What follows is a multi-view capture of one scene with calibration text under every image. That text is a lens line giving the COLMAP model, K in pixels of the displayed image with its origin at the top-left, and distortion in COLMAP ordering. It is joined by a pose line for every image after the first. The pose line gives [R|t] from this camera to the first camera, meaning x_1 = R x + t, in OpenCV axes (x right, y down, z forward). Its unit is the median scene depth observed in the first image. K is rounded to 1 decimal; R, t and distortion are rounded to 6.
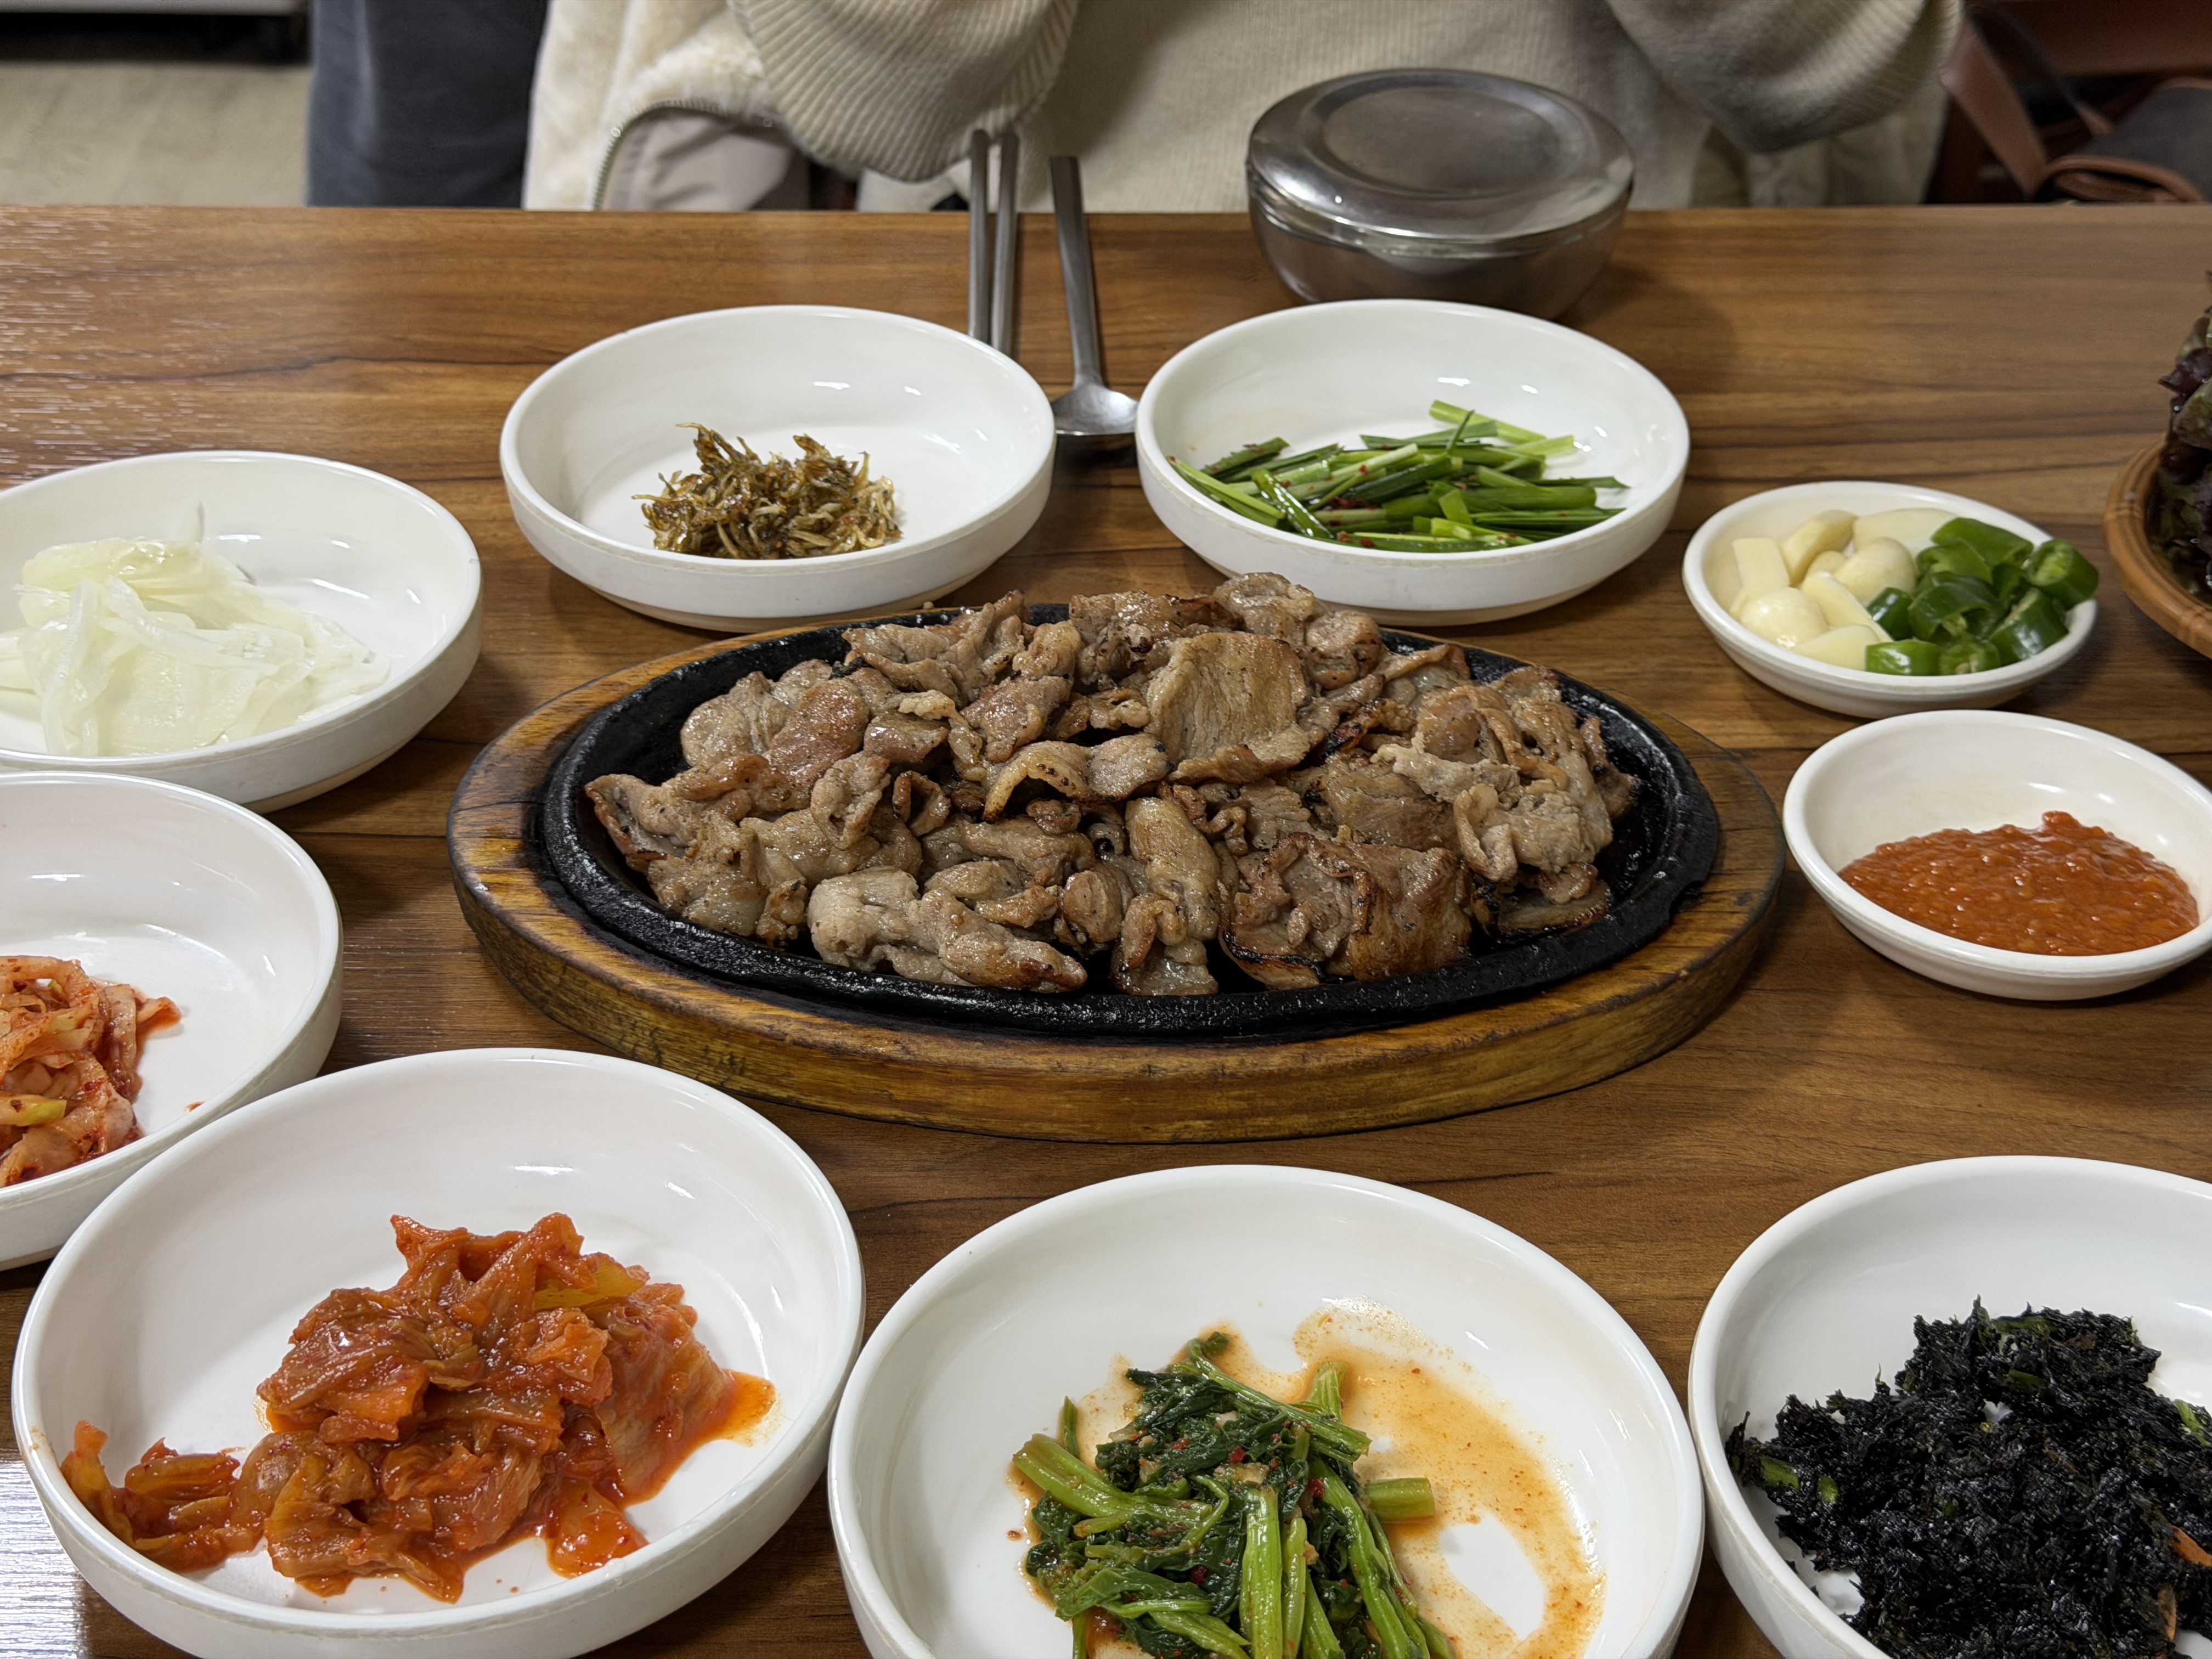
lens RADIAL K [[3180.0, 0, 1090.8], [0, 3180.0, 814.0], [0, 0, 1]] dist [0.096328, 0.000000]
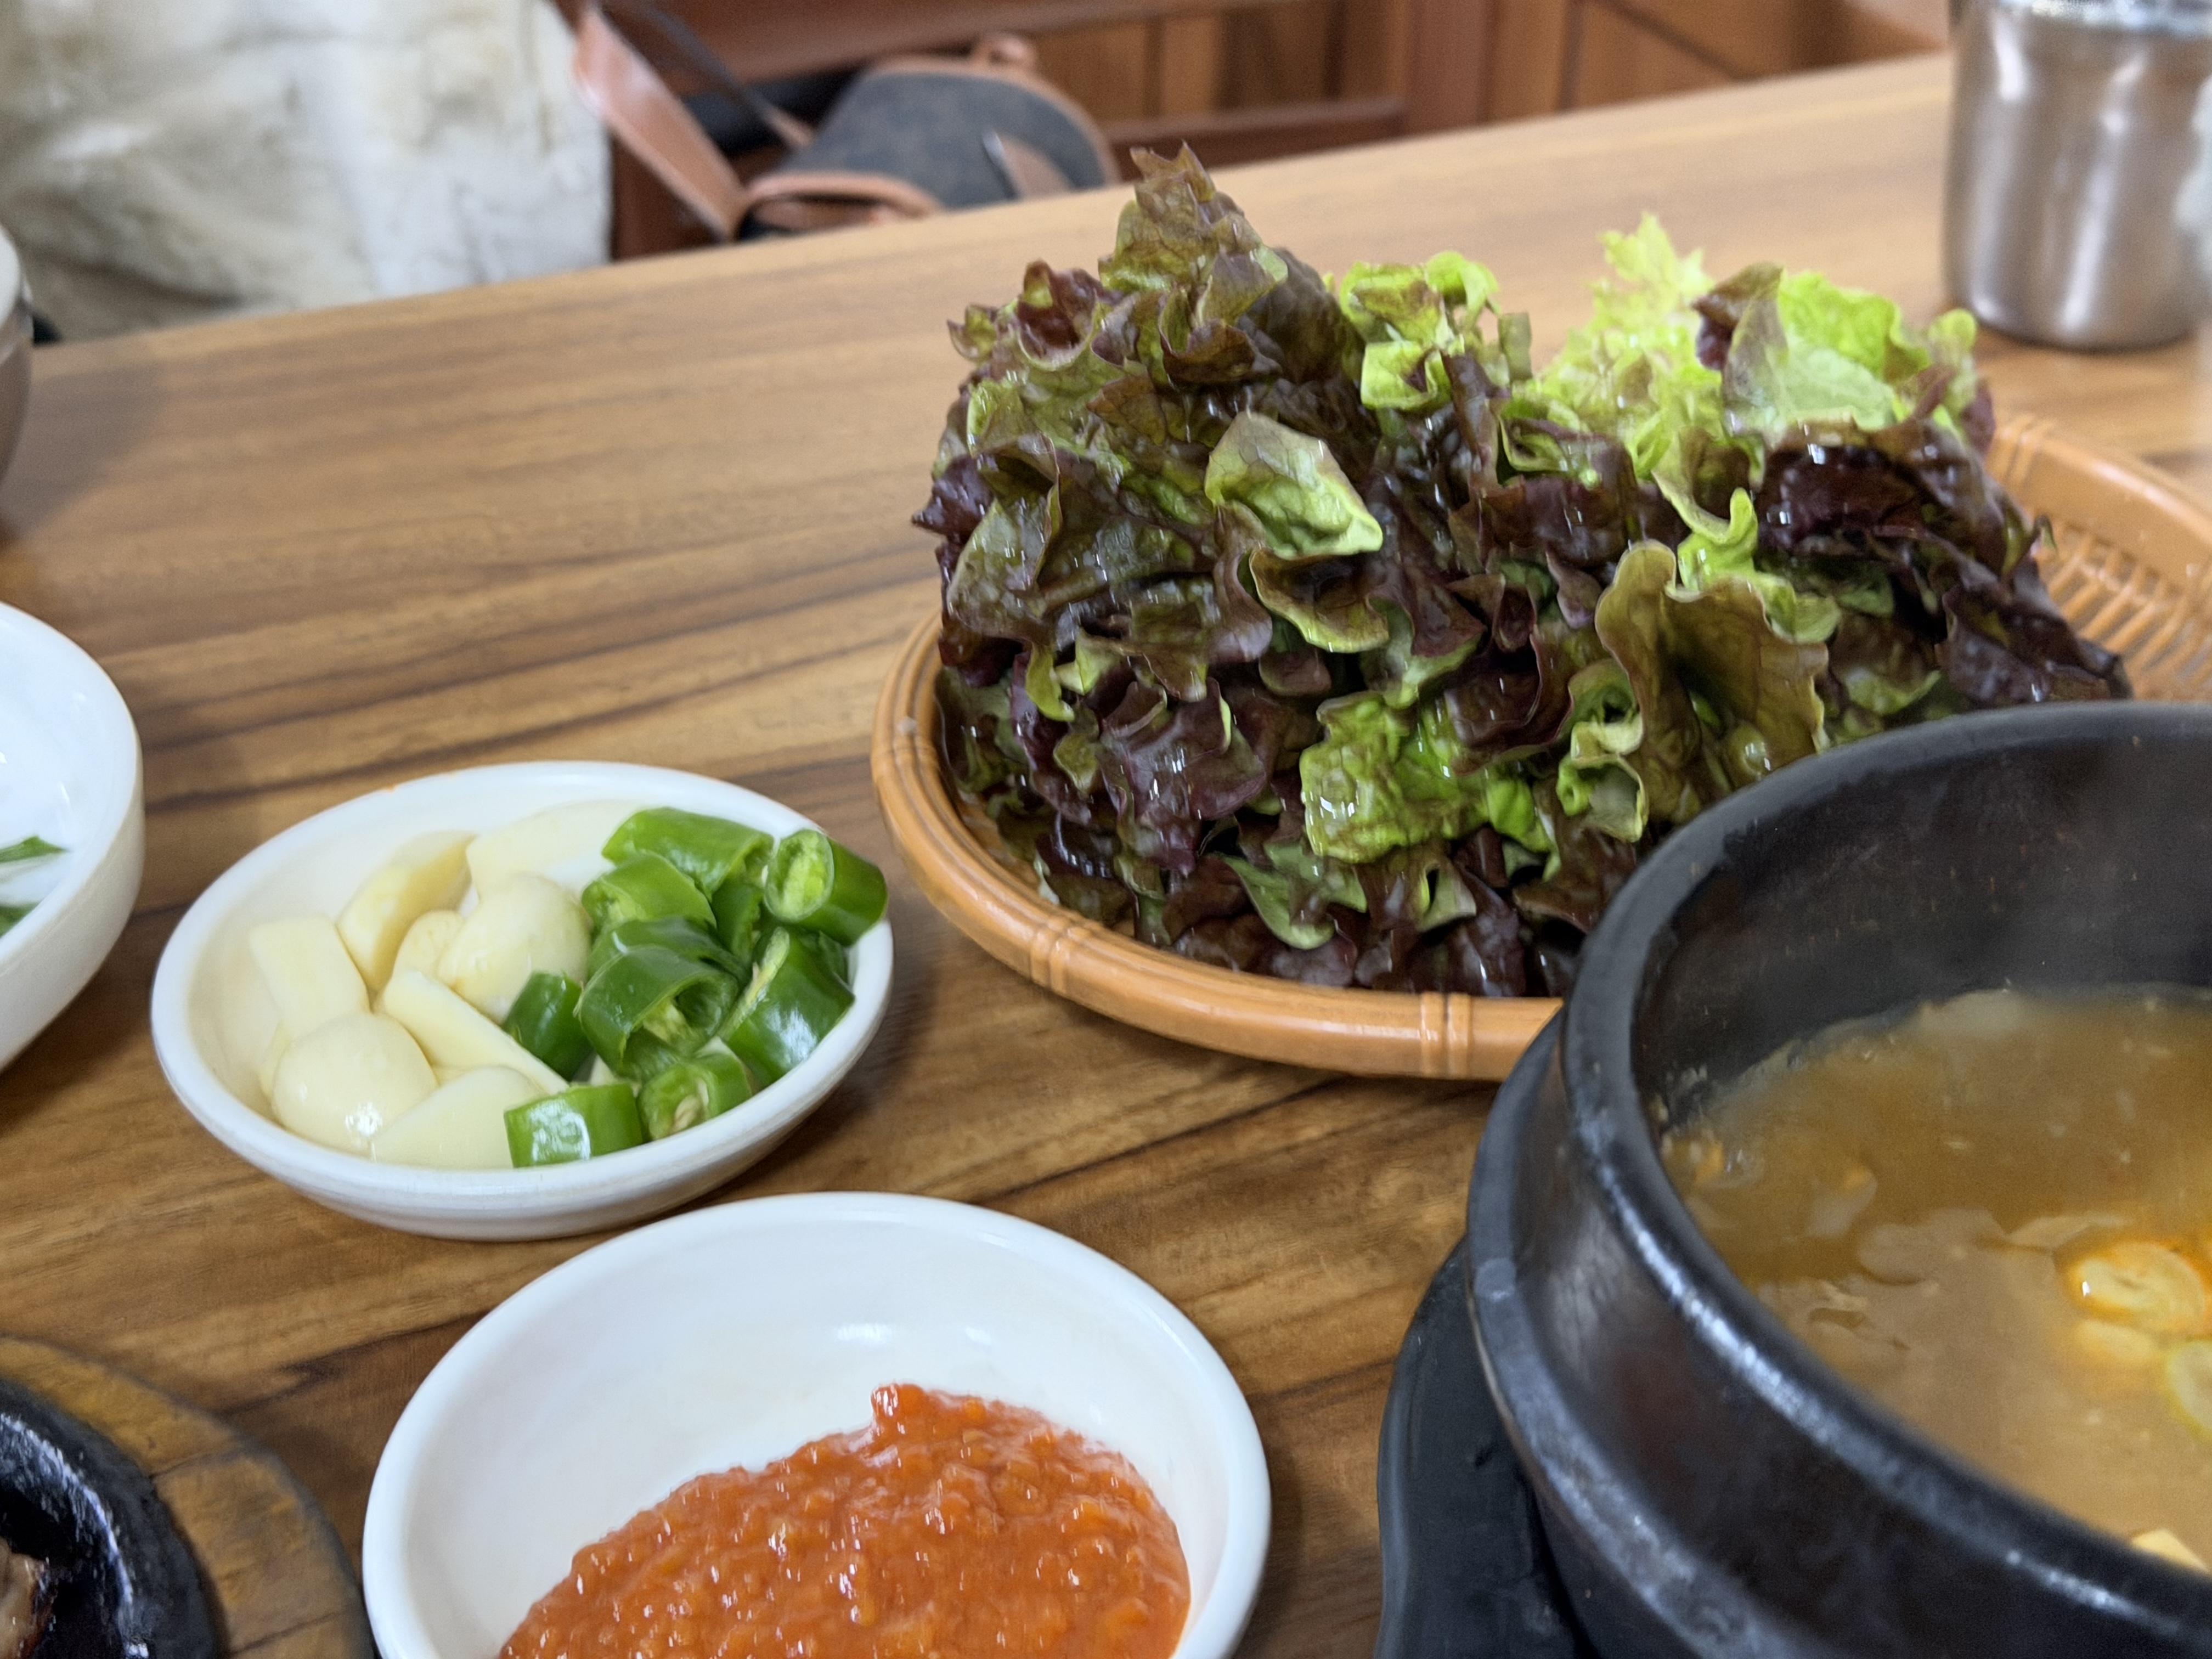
lens RADIAL K [[3180.0, 0, 1110.1], [0, 3180.0, 844.2], [0, 0, 1]] dist [0.096328, 0.000000]
pose [[0.922053, -0.206662, 0.327276, 0.182177], [0.211061, 0.977215, 0.022438, -0.092538], [-0.324456, 0.048386, 0.944662, 0.493134]]
